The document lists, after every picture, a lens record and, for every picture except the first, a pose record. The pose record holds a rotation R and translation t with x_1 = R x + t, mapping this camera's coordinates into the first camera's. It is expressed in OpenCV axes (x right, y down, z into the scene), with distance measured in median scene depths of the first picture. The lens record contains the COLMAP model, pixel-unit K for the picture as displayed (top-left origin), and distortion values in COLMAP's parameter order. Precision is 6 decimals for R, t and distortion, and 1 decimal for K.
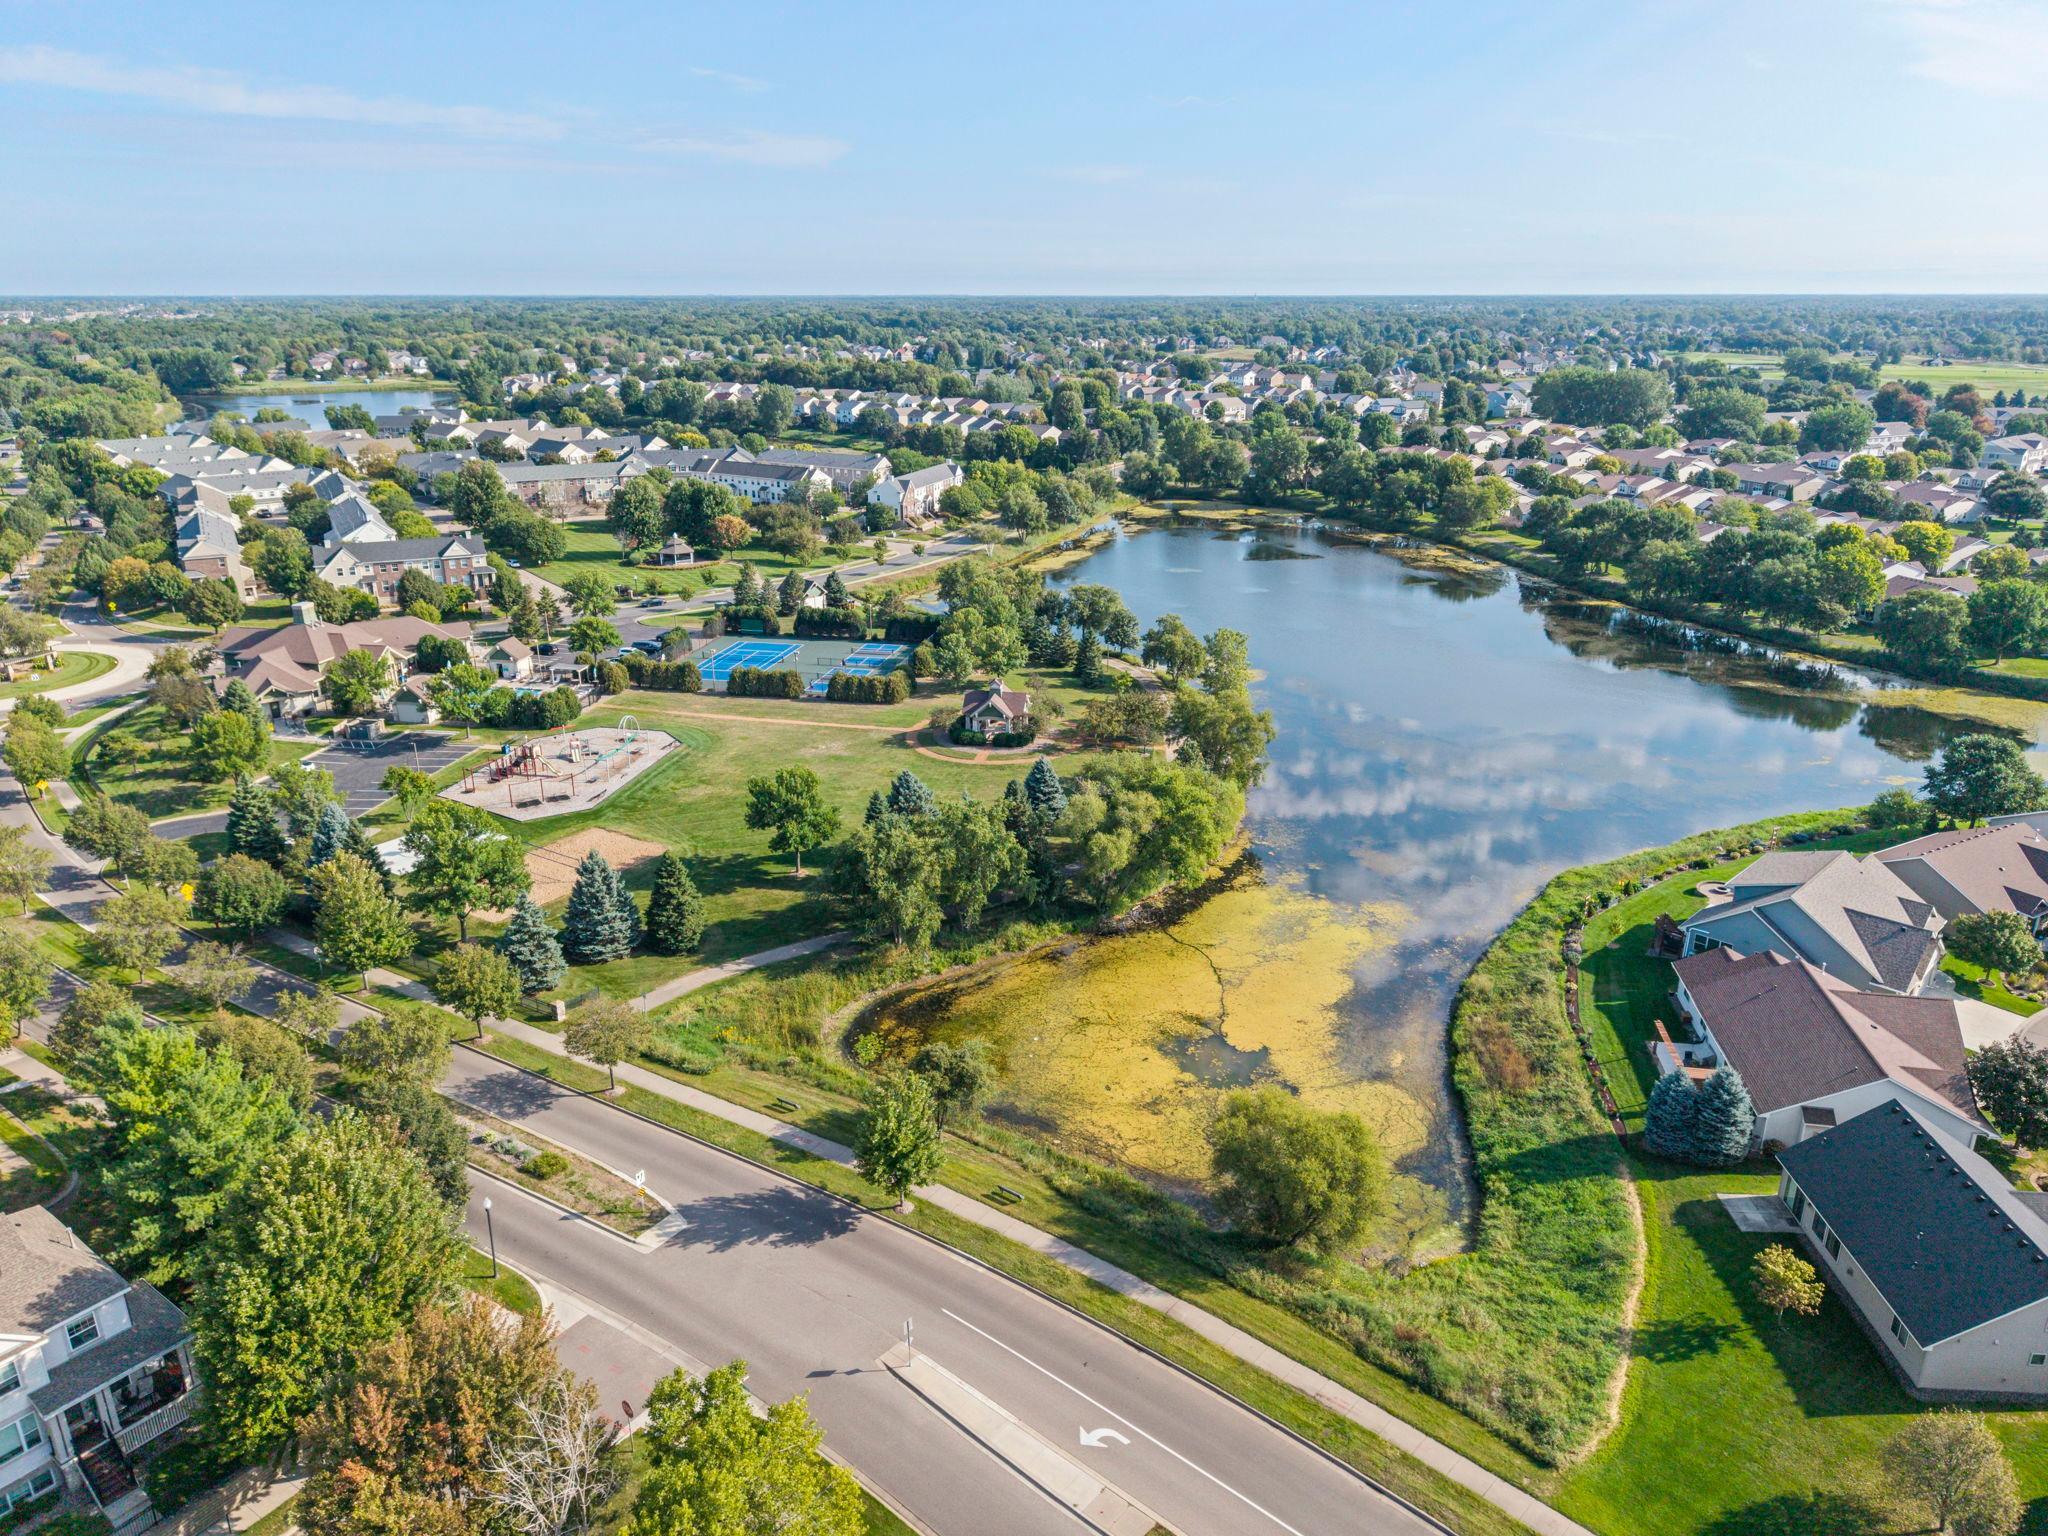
lens RADIAL K [[1385.3, 0, 1025.9], [0, 1385.3, 804.0], [0, 0, 1]] dist [0.038946, -0.035073]
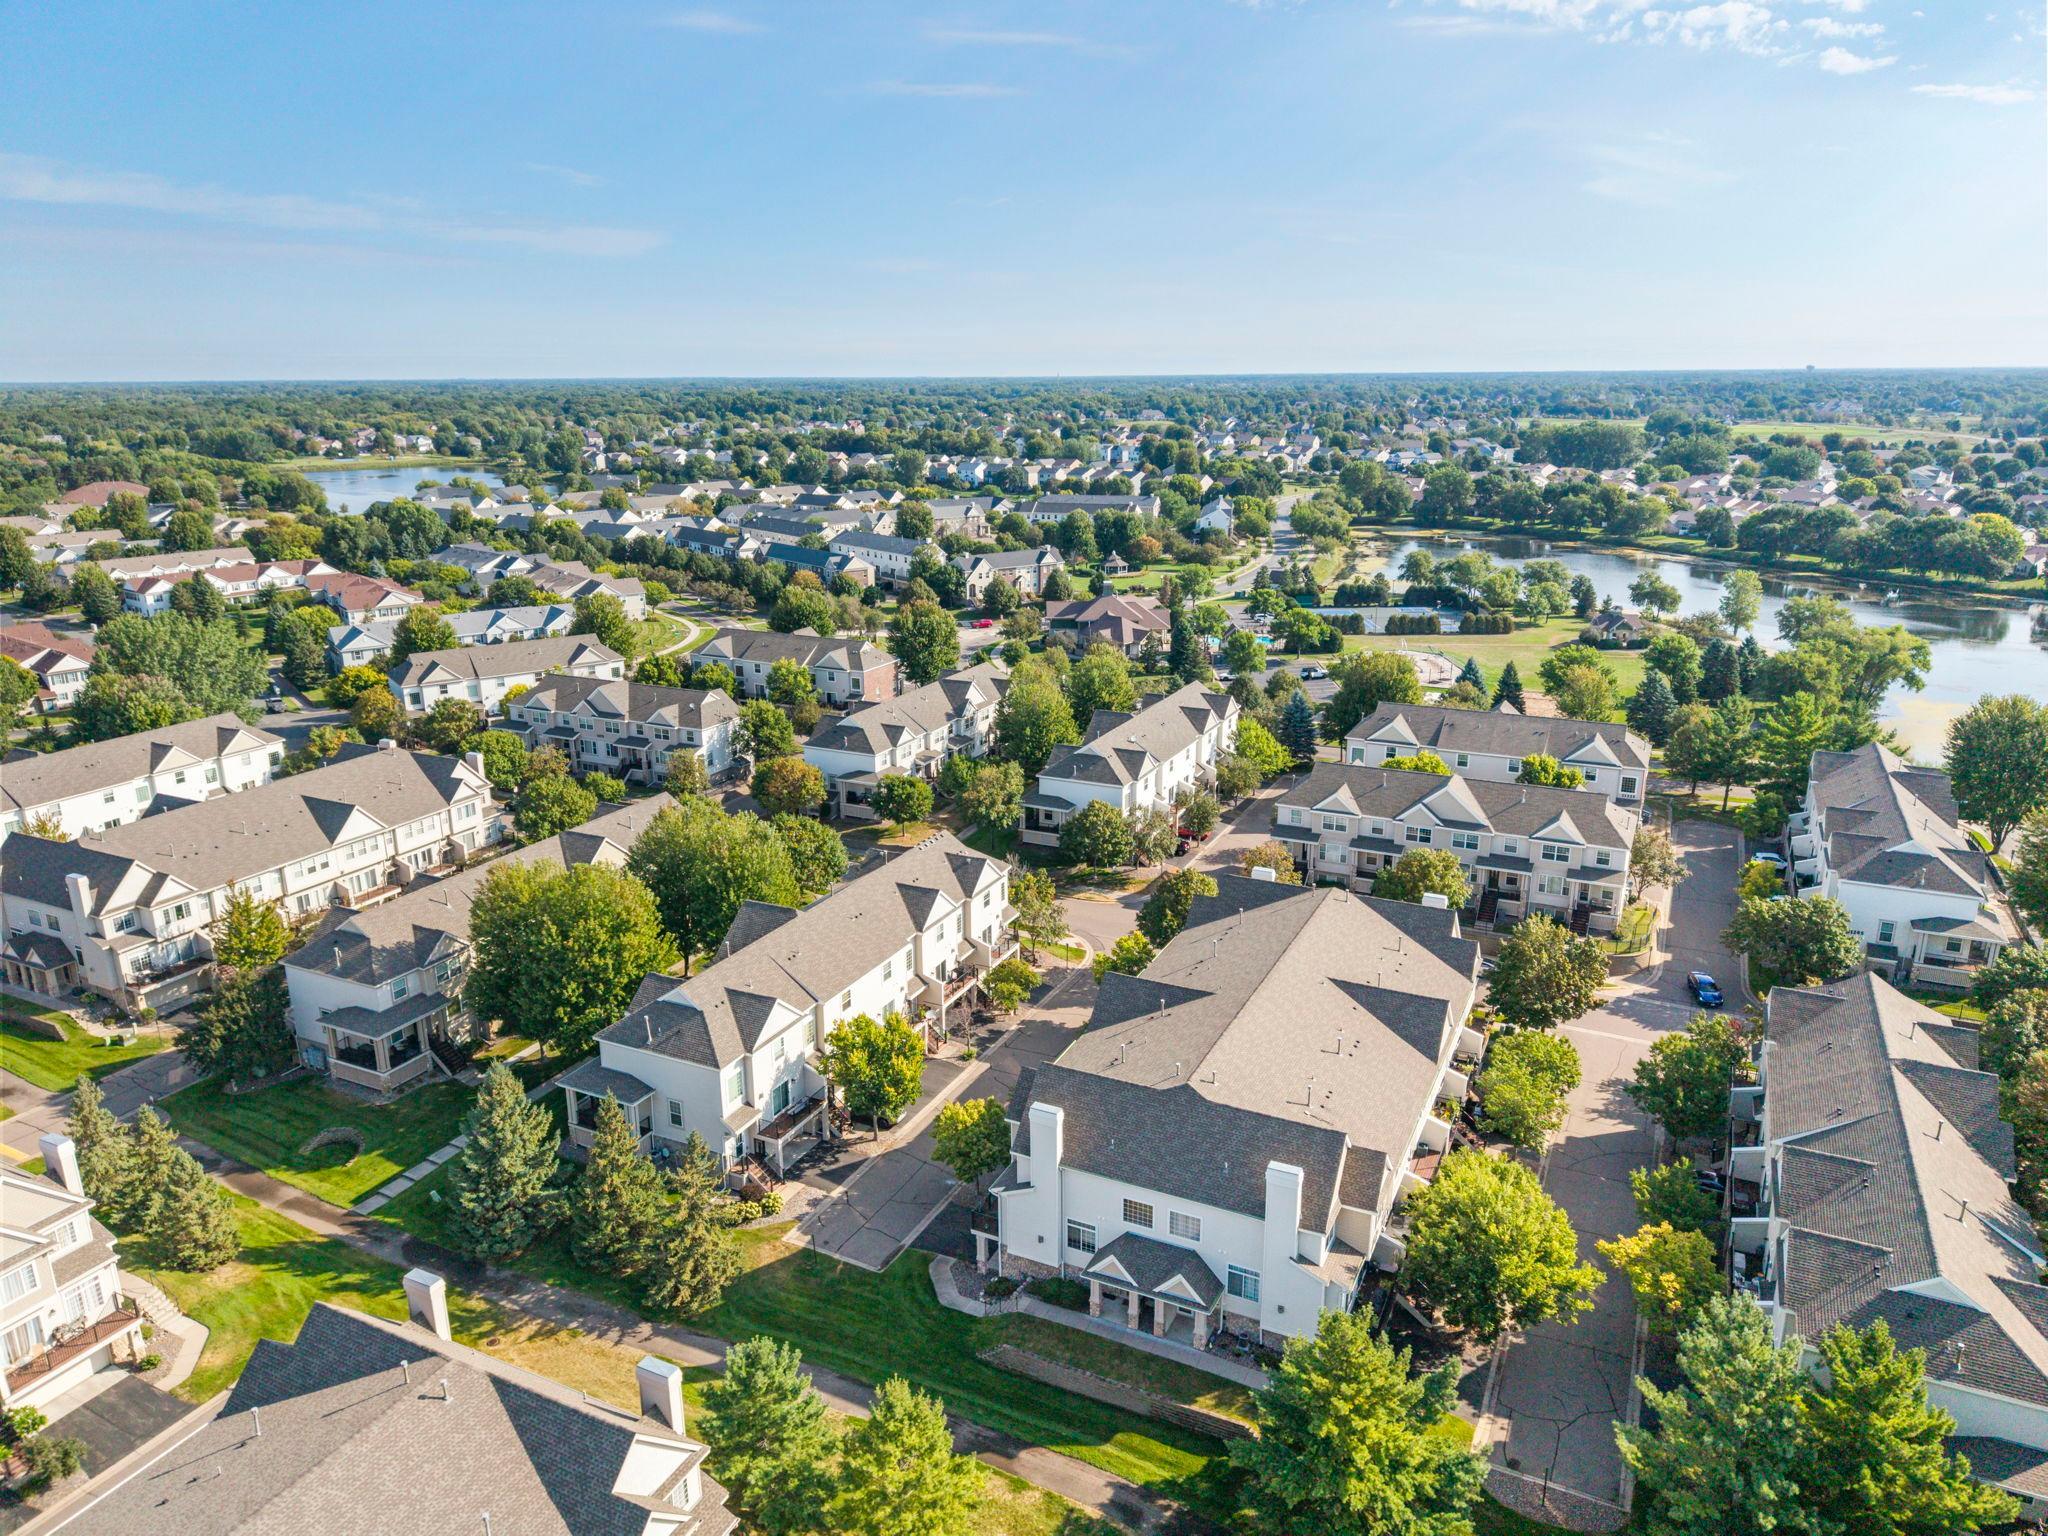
lens RADIAL K [[1385.3, 0, 1005.9], [0, 1385.3, 785.3], [0, 0, 1]] dist [0.038946, -0.035073]
pose [[0.984131, -0.056451, 0.168226, -0.567775], [0.067341, 0.995940, -0.059746, 0.088665], [-0.164170, 0.070126, 0.983936, -0.217874]]
